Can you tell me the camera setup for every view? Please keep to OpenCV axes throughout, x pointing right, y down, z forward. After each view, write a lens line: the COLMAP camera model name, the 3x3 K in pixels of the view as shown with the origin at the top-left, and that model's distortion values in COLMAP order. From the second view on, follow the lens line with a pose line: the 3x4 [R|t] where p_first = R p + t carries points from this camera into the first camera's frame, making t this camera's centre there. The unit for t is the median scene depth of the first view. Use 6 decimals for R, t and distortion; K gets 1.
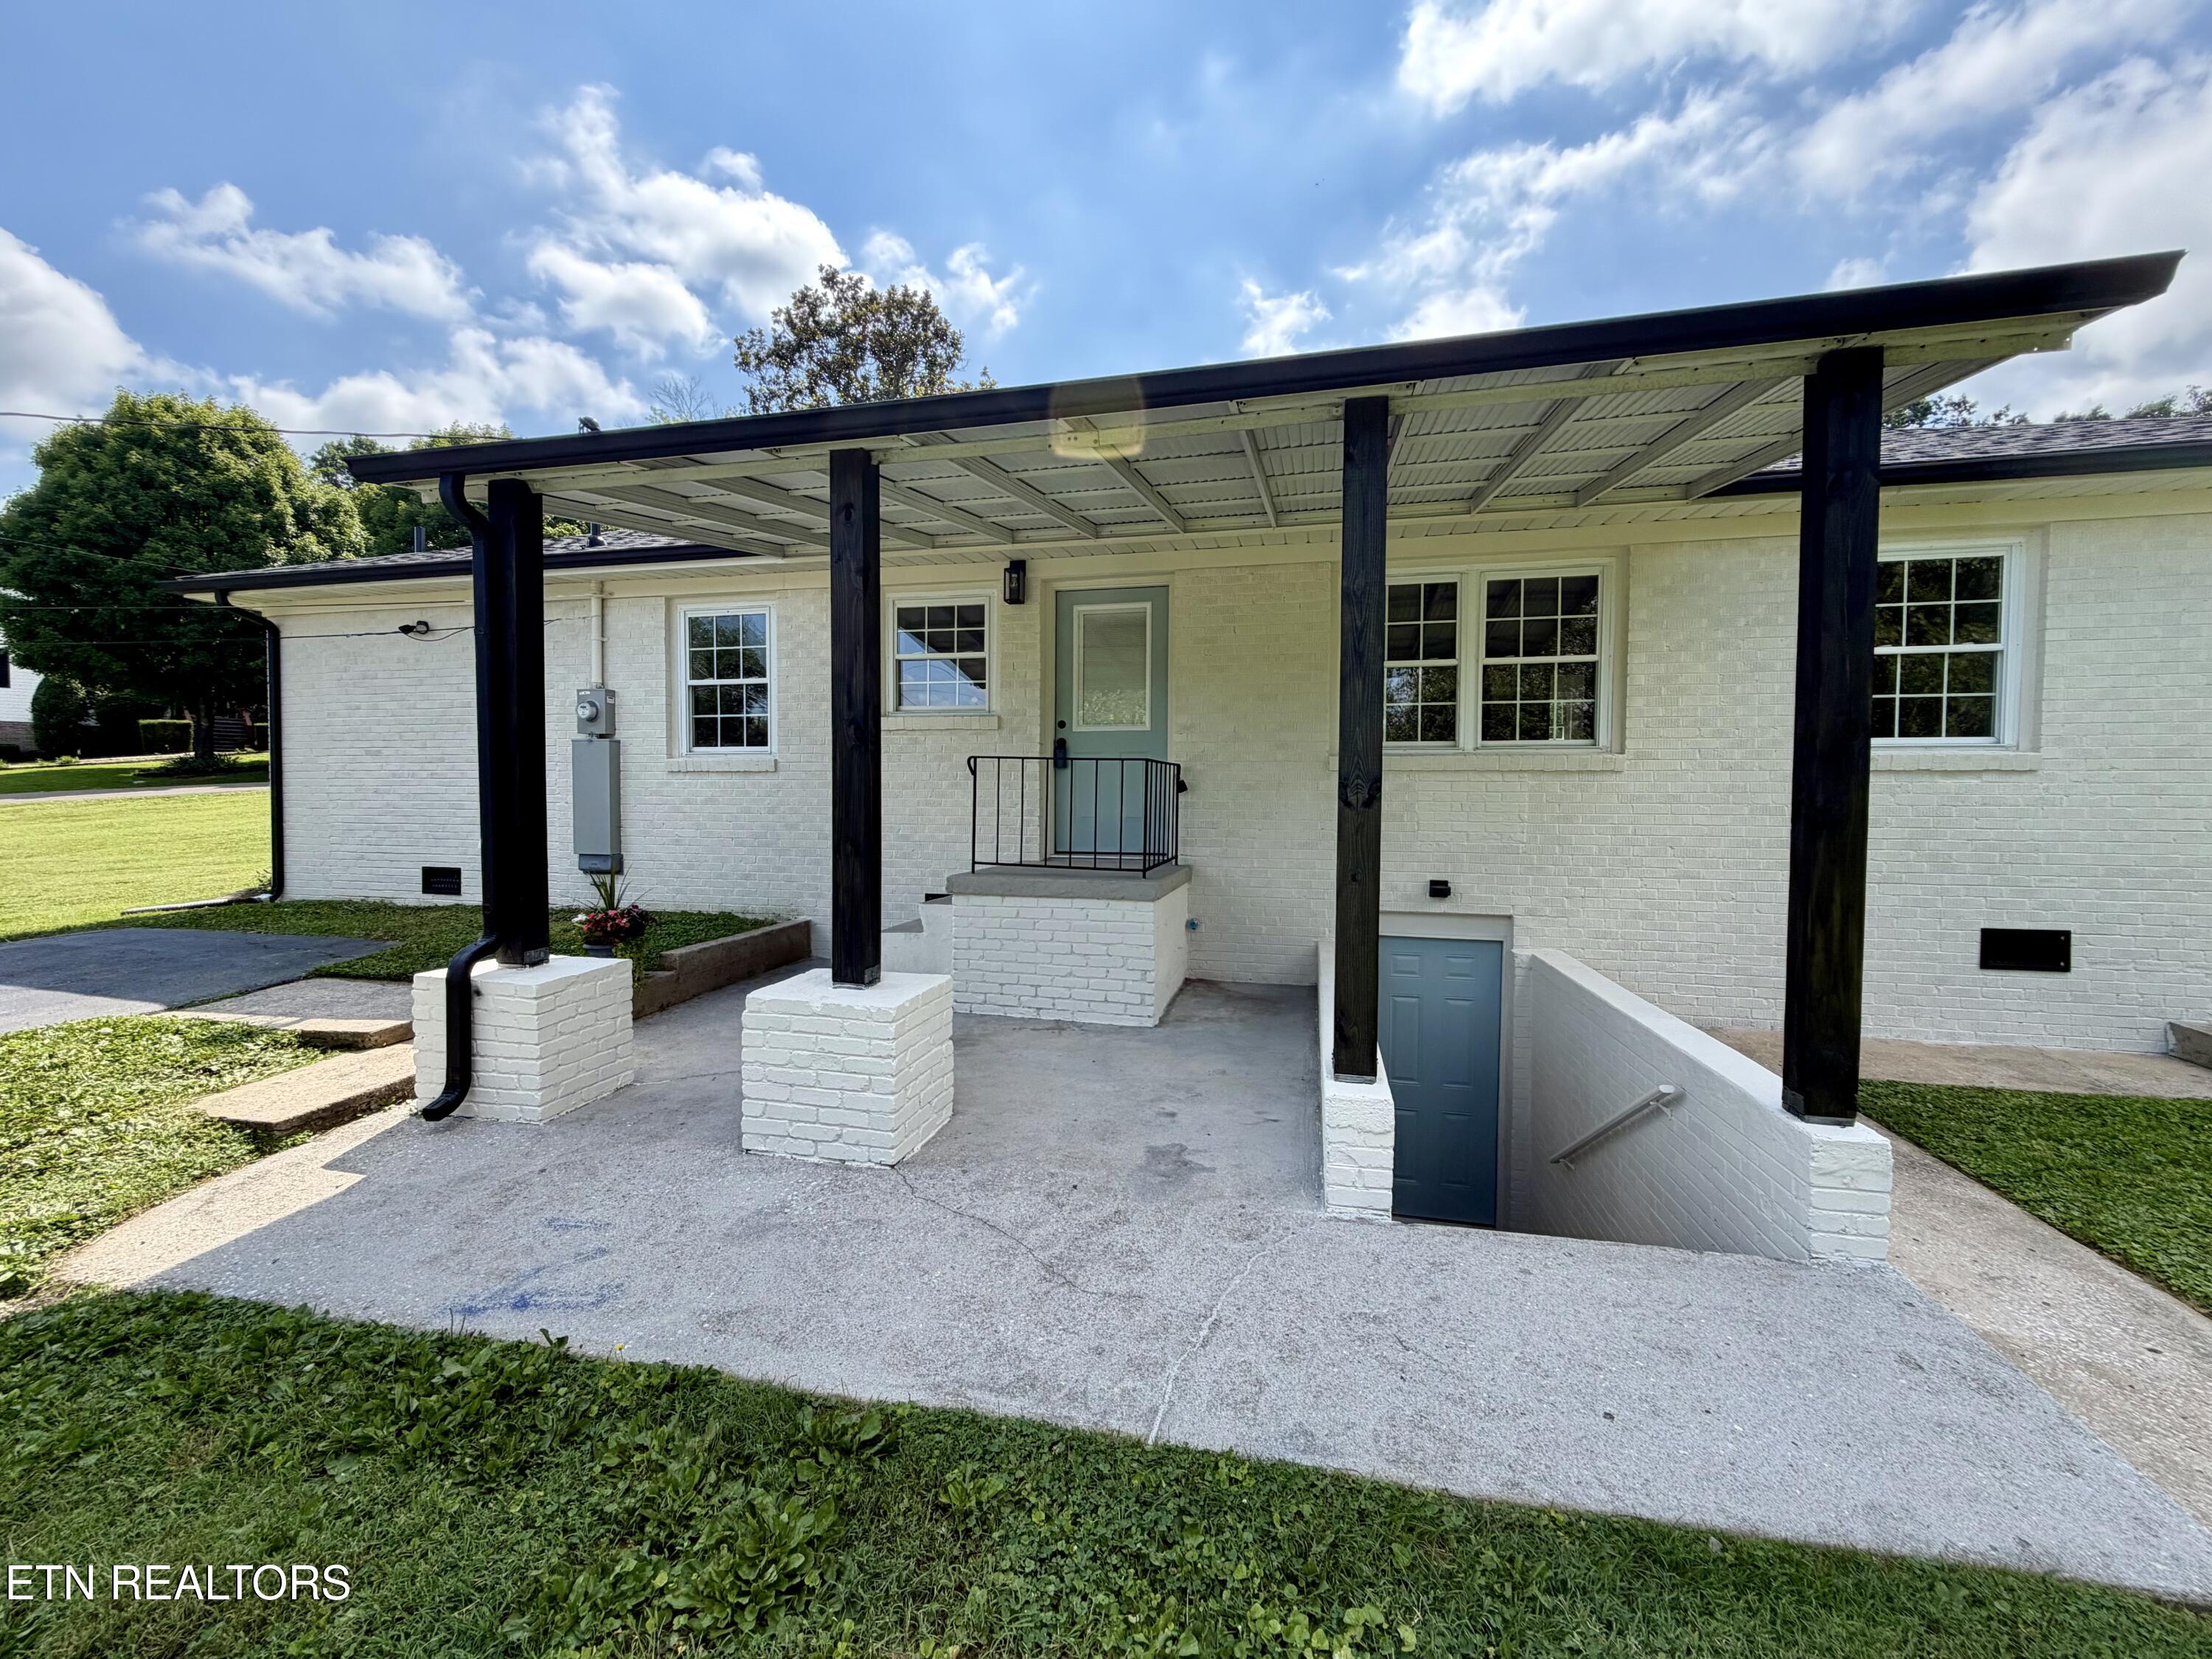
lens RADIAL K [[862.6, 0, 1108.1], [0, 862.6, 823.1], [0, 0, 1]] dist [0.000916, -0.000087]
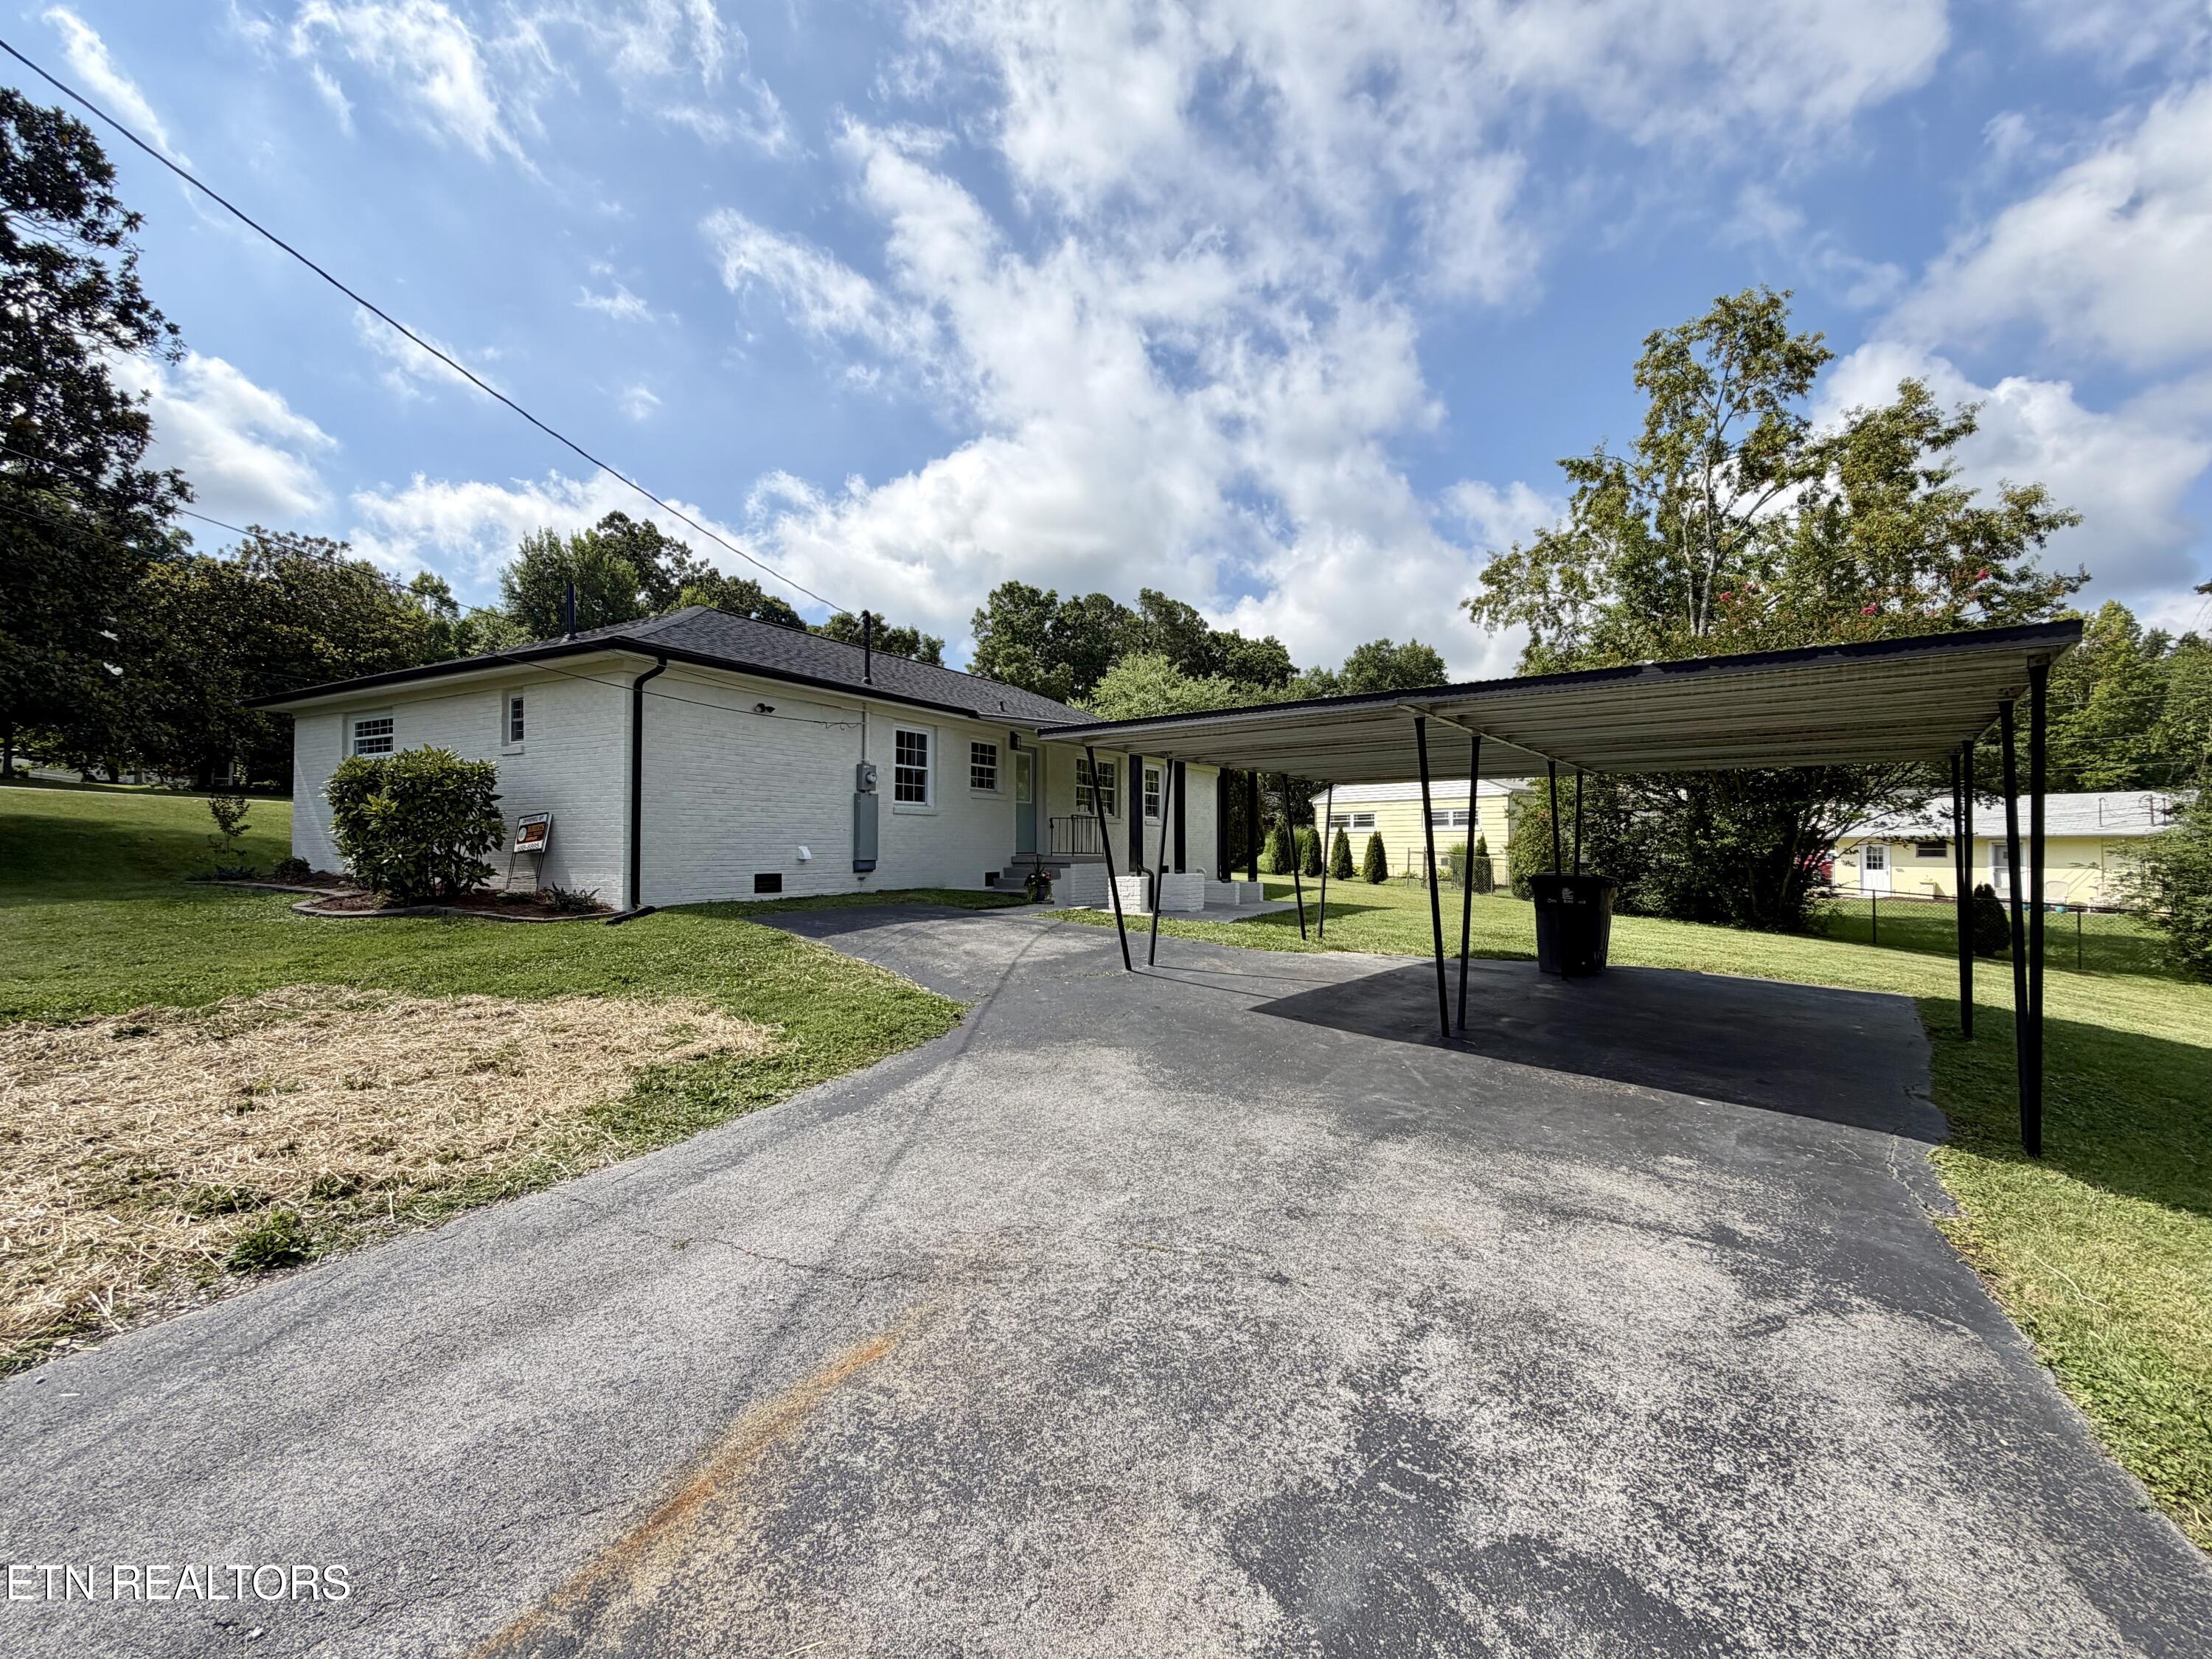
lens RADIAL K [[962.2, 0, 1110.7], [0, 962.2, 854.0], [0, 0, 1]] dist [0.017288, -0.014287]
pose [[0.276775, -0.010788, 0.960874, -2.629948], [0.036733, 0.999325, 0.000639, 0.046276], [-0.960232, 0.035118, 0.276985, 0.003146]]
